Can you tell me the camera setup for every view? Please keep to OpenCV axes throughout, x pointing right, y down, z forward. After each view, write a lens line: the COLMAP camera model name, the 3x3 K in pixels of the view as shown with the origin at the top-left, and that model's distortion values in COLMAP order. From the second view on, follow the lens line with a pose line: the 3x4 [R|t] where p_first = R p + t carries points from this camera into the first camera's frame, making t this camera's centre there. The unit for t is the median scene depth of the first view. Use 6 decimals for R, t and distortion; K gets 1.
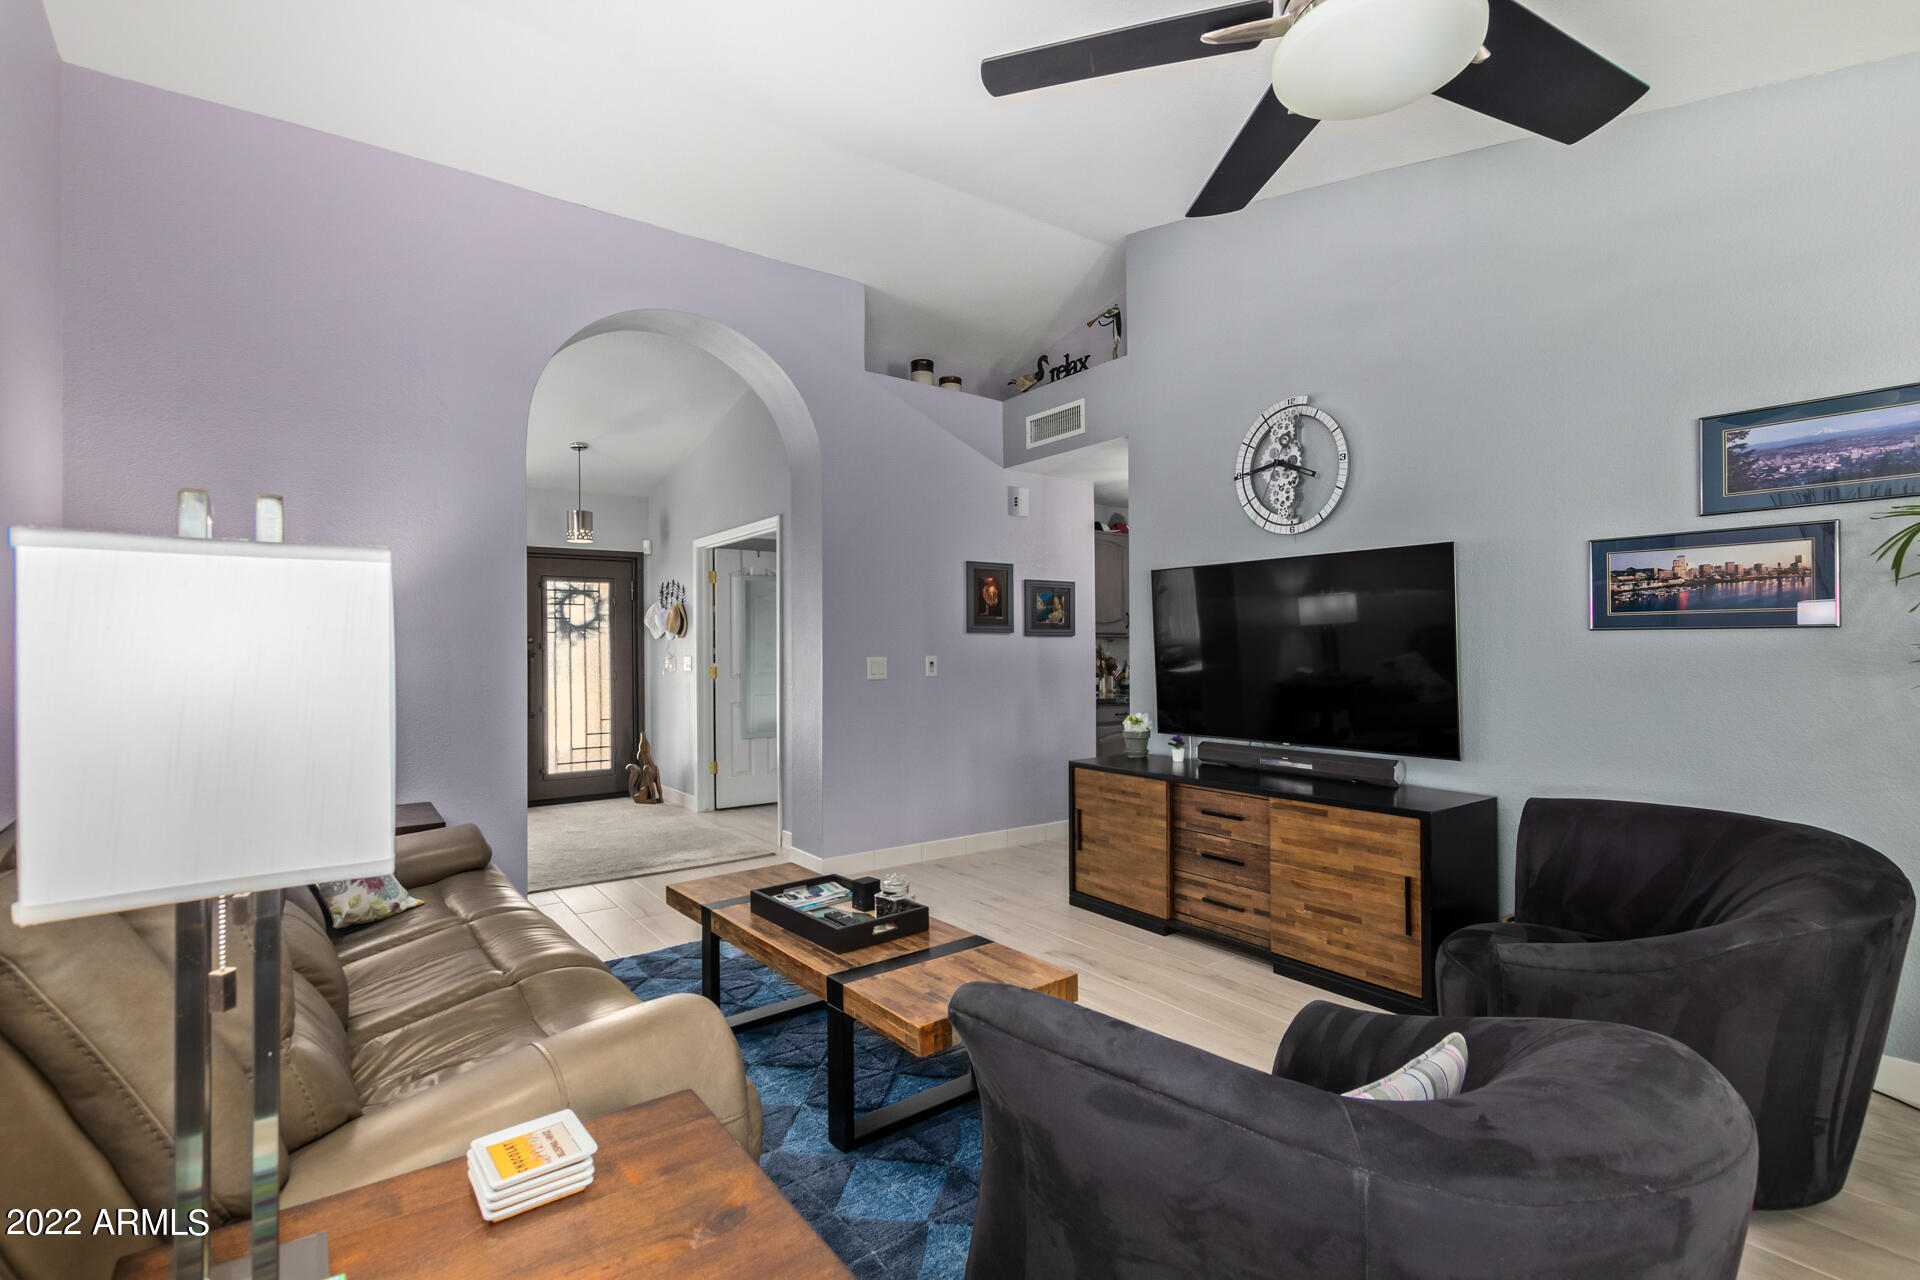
lens RADIAL K [[879.4, 0, 939.6], [0, 879.4, 639.1], [0, 0, 1]] dist [0.002676, -0.000910]
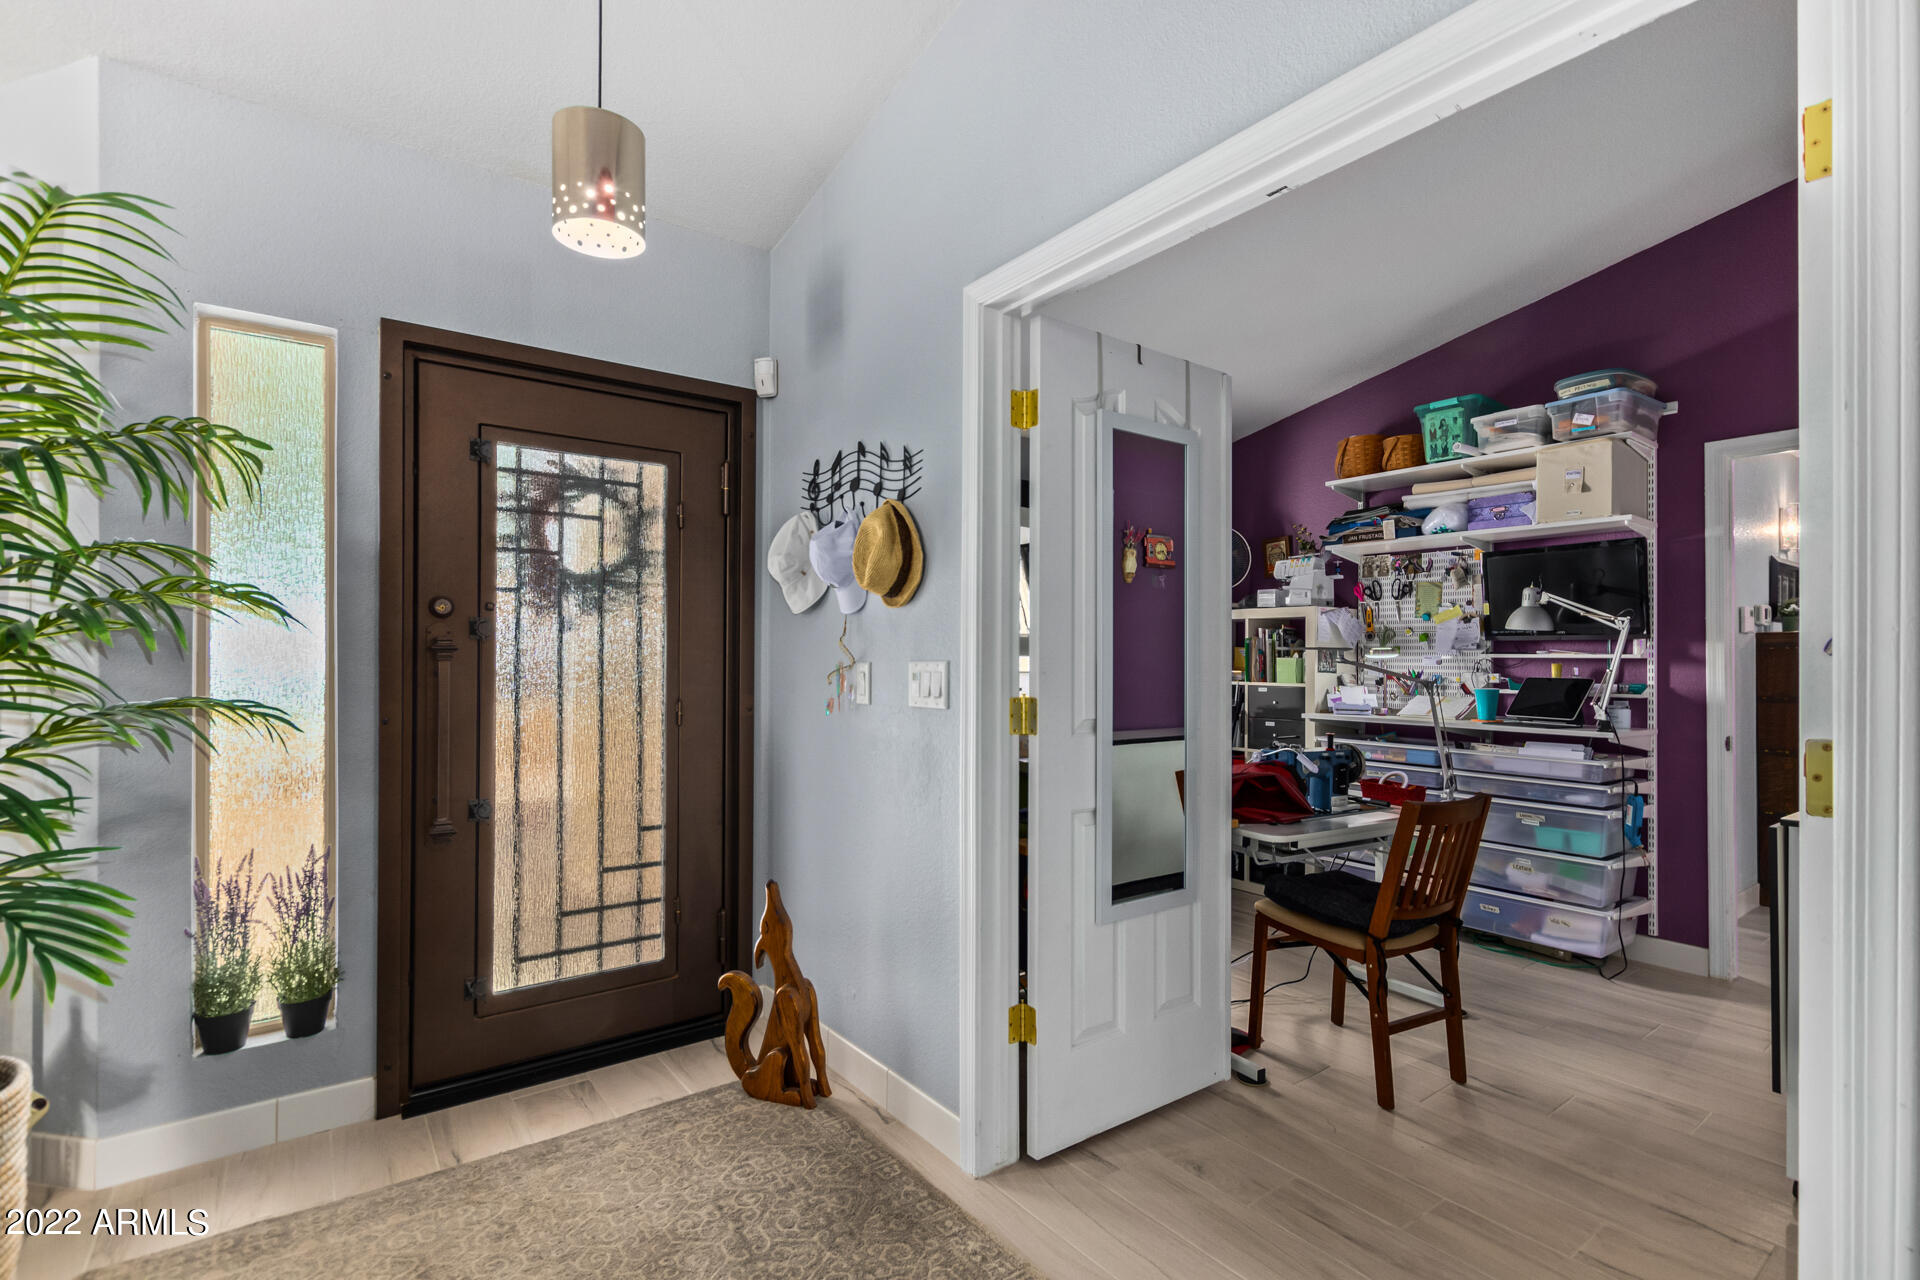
lens RADIAL K [[879.4, 0, 956.9], [0, 879.4, 648.9], [0, 0, 1]] dist [0.002676, -0.000910]
pose [[0.999789, 0.012663, 0.016185, -0.345944], [-0.012662, 0.999920, -0.000182, 0.018110], [-0.016186, -0.000023, 0.999869, 0.838024]]
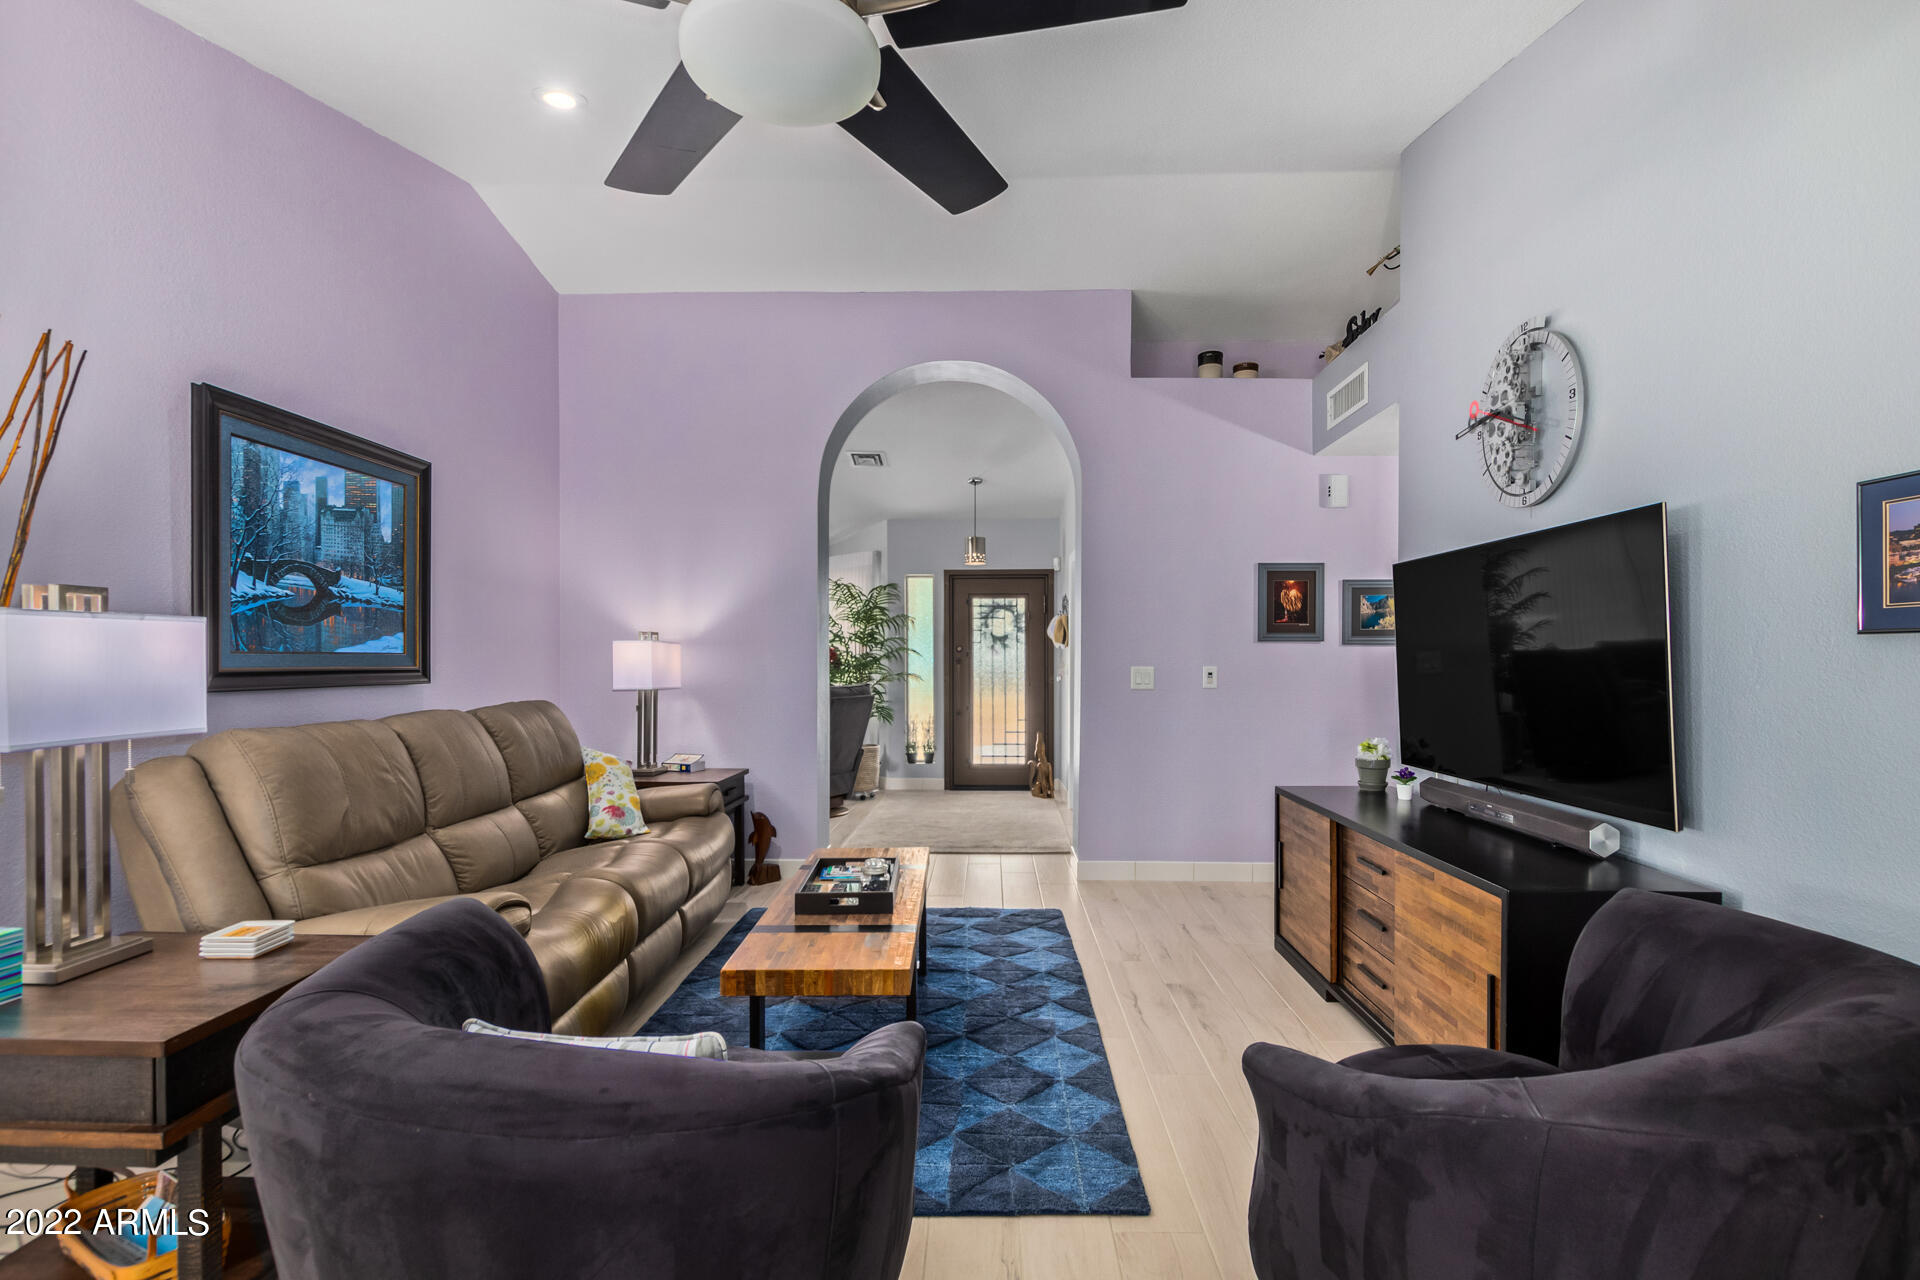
lens RADIAL K [[879.4, 0, 965.0], [0, 879.4, 659.2], [0, 0, 1]] dist [0.002676, -0.000910]
pose [[0.797095, 0.008585, -0.603793, 0.322574], [-0.001772, 0.999928, 0.011878, 0.000744], [0.603852, -0.008398, 0.797052, 0.083082]]
